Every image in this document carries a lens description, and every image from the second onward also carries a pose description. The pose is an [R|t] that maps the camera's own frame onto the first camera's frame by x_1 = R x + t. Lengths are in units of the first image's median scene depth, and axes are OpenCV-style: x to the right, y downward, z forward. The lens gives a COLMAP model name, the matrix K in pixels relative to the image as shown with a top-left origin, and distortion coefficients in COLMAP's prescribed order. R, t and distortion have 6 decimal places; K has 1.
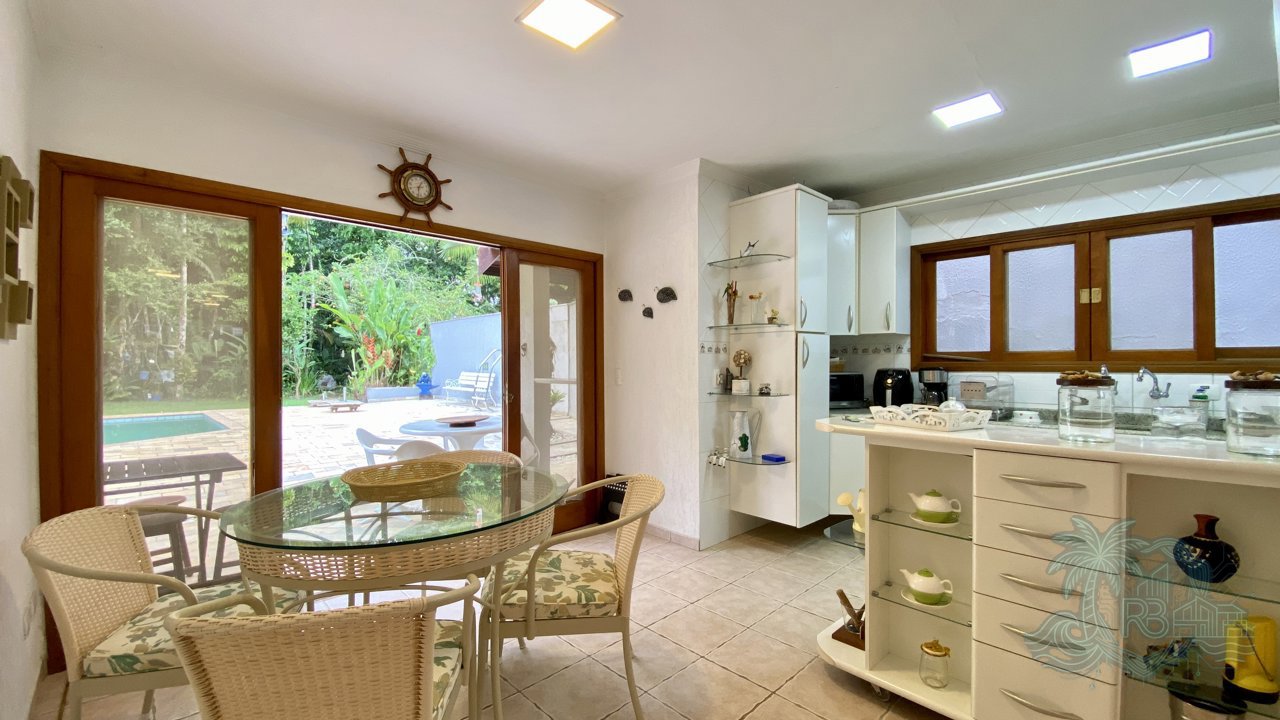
lens RADIAL K [[514.2, 0, 635.7], [0, 514.2, 361.7], [0, 0, 1]] dist [0.048154, -0.039796]
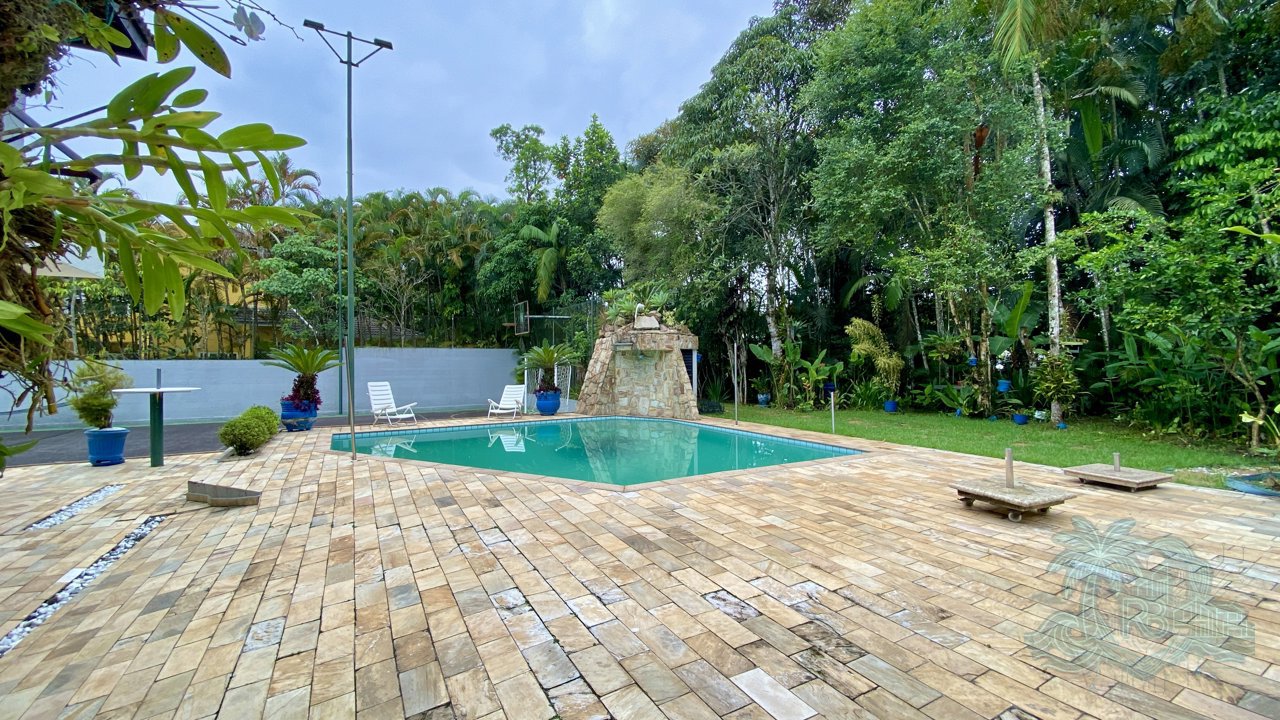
lens RADIAL K [[515.2, 0, 632.5], [0, 515.2, 361.8], [0, 0, 1]] dist [0.037127, -0.028716]
pose [[-0.271975, 0.004661, -0.962293, -0.099254], [0.009148, 0.999956, 0.002258, -0.012564], [0.962261, -0.008189, -0.272006, 0.650367]]
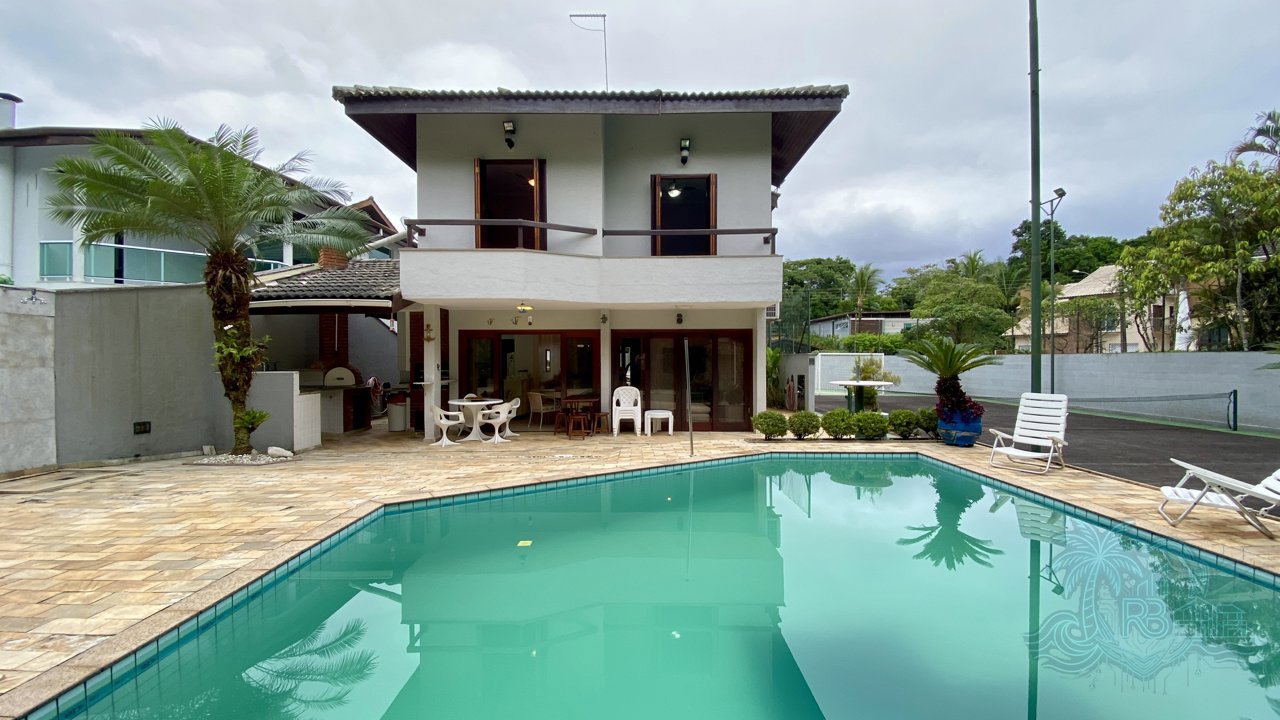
lens RADIAL K [[515.2, 0, 632.5], [0, 515.2, 361.8], [0, 0, 1]] dist [0.037127, -0.028716]
pose [[-0.704833, 0.001139, 0.709373, -0.769346], [0.006203, 0.999970, 0.004557, -0.017719], [-0.709347, 0.007612, -0.704819, 0.669482]]
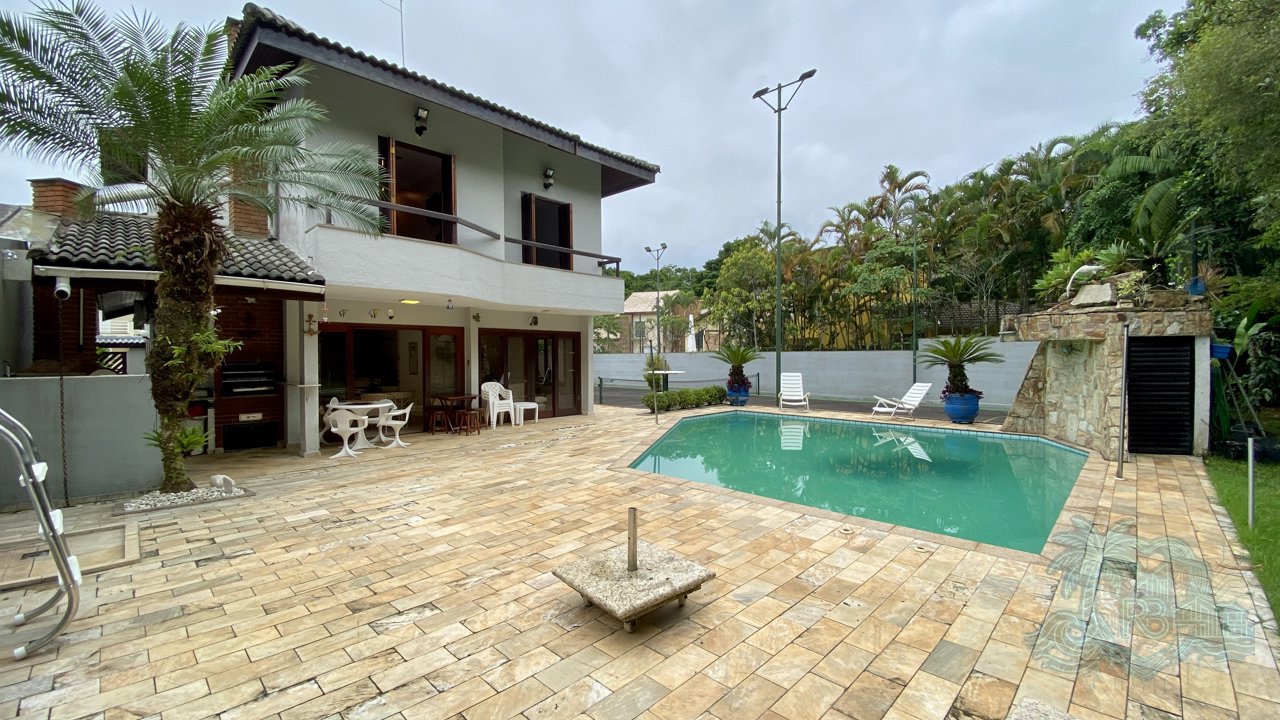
lens RADIAL K [[514.2, 0, 635.7], [0, 514.2, 361.7], [0, 0, 1]] dist [0.048154, -0.039796]
pose [[-0.999827, 0.009713, -0.015864, -0.431028], [0.009515, 0.999876, 0.012528, -0.017729], [0.015984, 0.012375, -0.999796, 0.958306]]
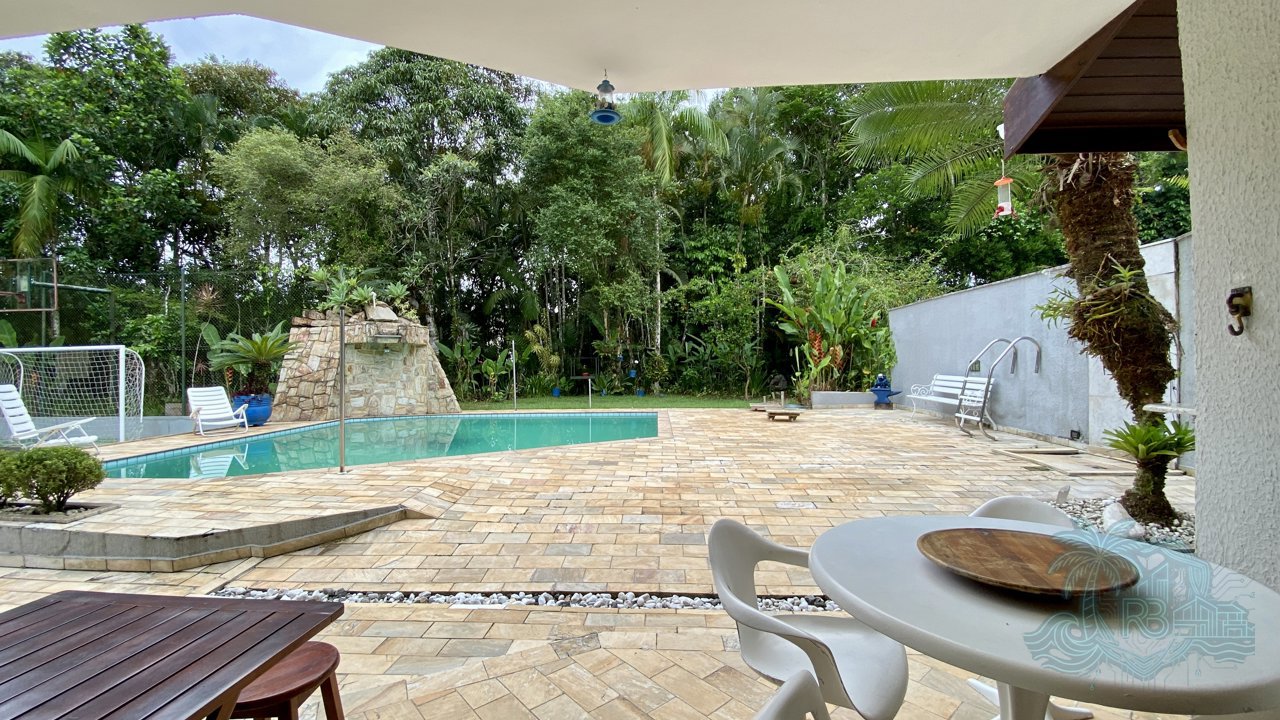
lens RADIAL K [[514.2, 0, 635.7], [0, 514.2, 361.7], [0, 0, 1]] dist [0.048154, -0.039796]
pose [[0.674990, -0.007114, -0.737793, -0.085230], [0.008325, 0.999963, -0.002026, 0.001025], [0.737780, -0.004775, 0.675024, 0.210833]]
